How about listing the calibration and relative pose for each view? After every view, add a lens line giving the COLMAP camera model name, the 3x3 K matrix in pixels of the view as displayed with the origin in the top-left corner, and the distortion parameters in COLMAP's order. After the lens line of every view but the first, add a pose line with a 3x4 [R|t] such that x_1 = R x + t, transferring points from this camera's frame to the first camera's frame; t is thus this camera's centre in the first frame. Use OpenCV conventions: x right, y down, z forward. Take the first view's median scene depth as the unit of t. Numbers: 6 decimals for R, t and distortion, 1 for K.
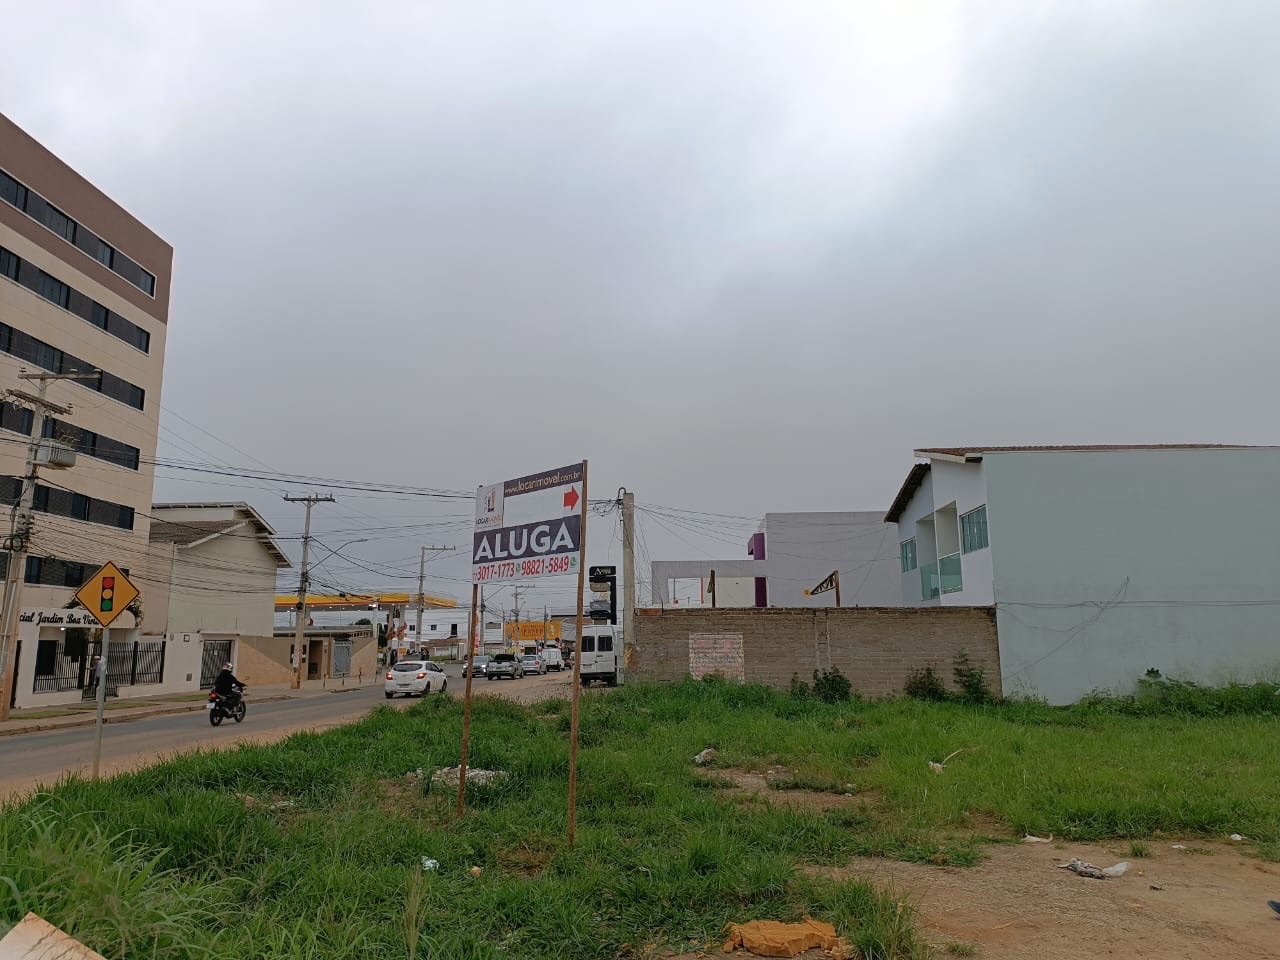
lens RADIAL K [[892.9, 0, 624.4], [0, 892.9, 461.0], [0, 0, 1]] dist [0.069587, -0.087479]
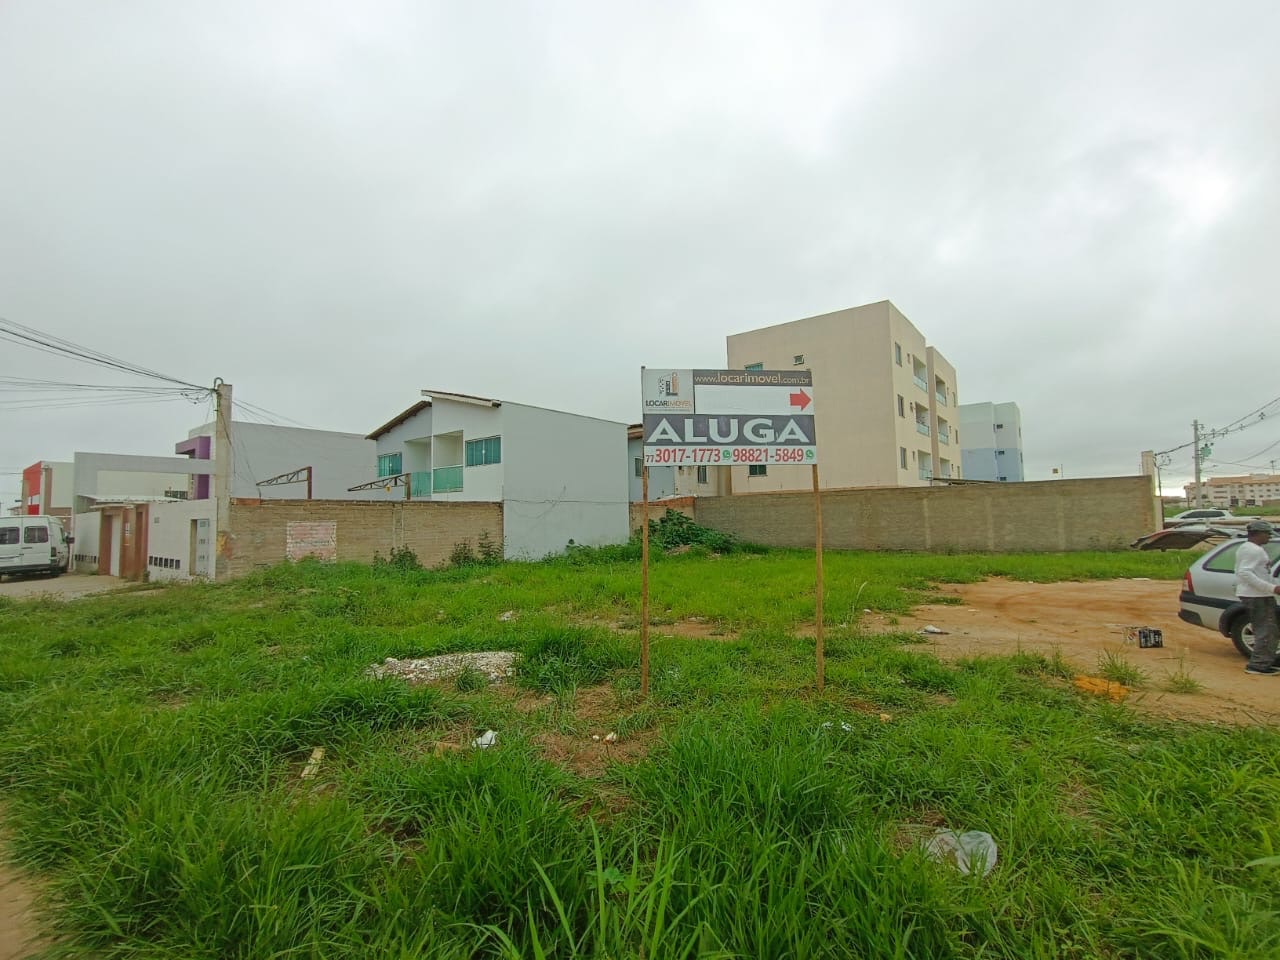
lens RADIAL K [[582.3, 0, 640.0], [0, 582.3, 480.0], [0, 0, 1]] dist [-0.000604, 0.000067]
pose [[0.559986, 0.053029, 0.826803, -0.283041], [-0.148788, 0.988162, 0.037395, 0.052547], [-0.815032, -0.143959, 0.561247, 0.260166]]
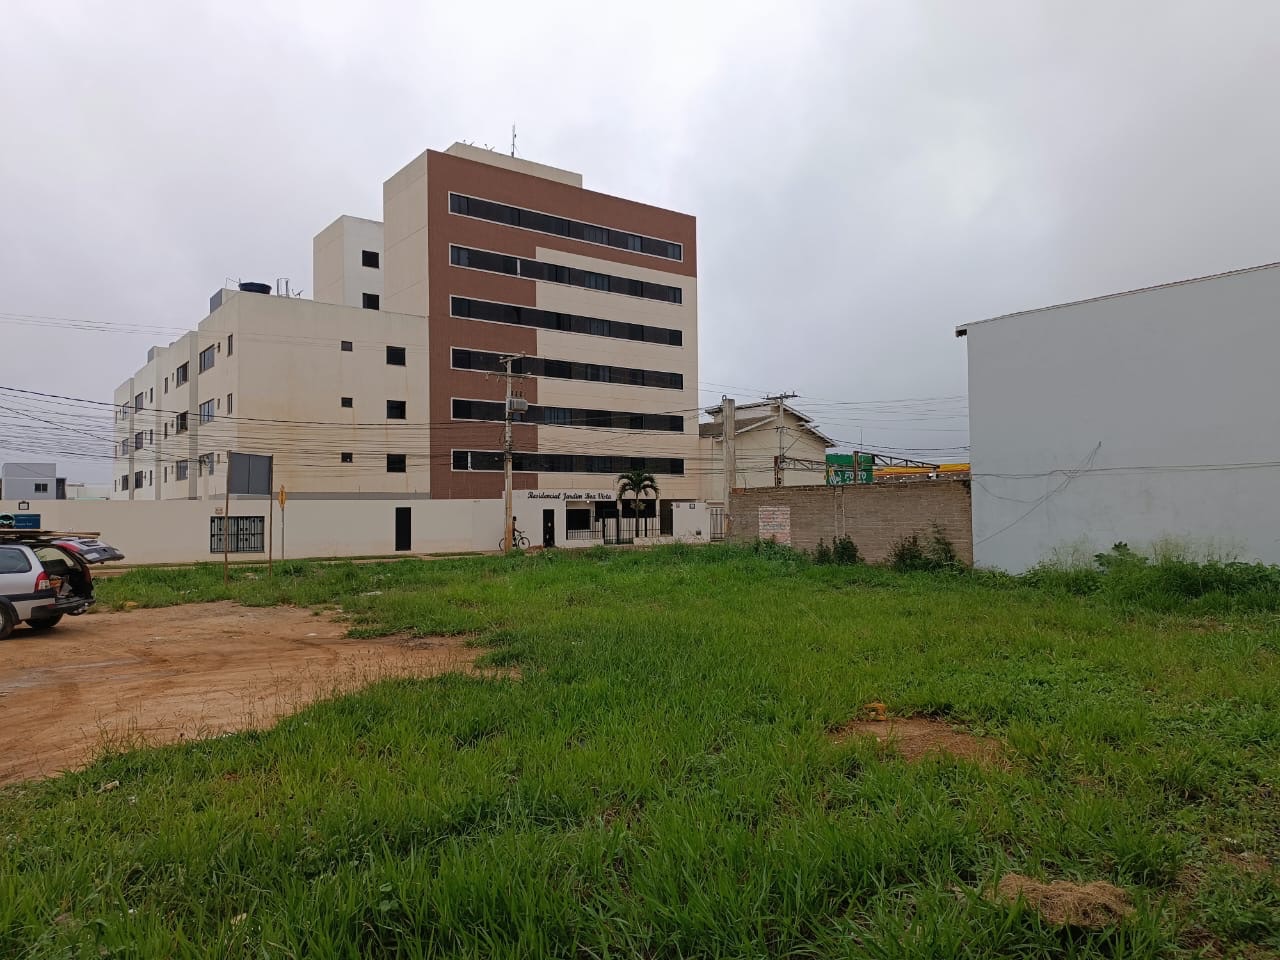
lens RADIAL K [[892.9, 0, 624.4], [0, 892.9, 461.0], [0, 0, 1]] dist [0.069587, -0.087479]
pose [[0.624343, -0.043896, -0.779916, 0.959658], [0.160958, 0.984224, 0.073456, 0.006846], [0.764387, -0.171395, 0.621559, 0.086301]]
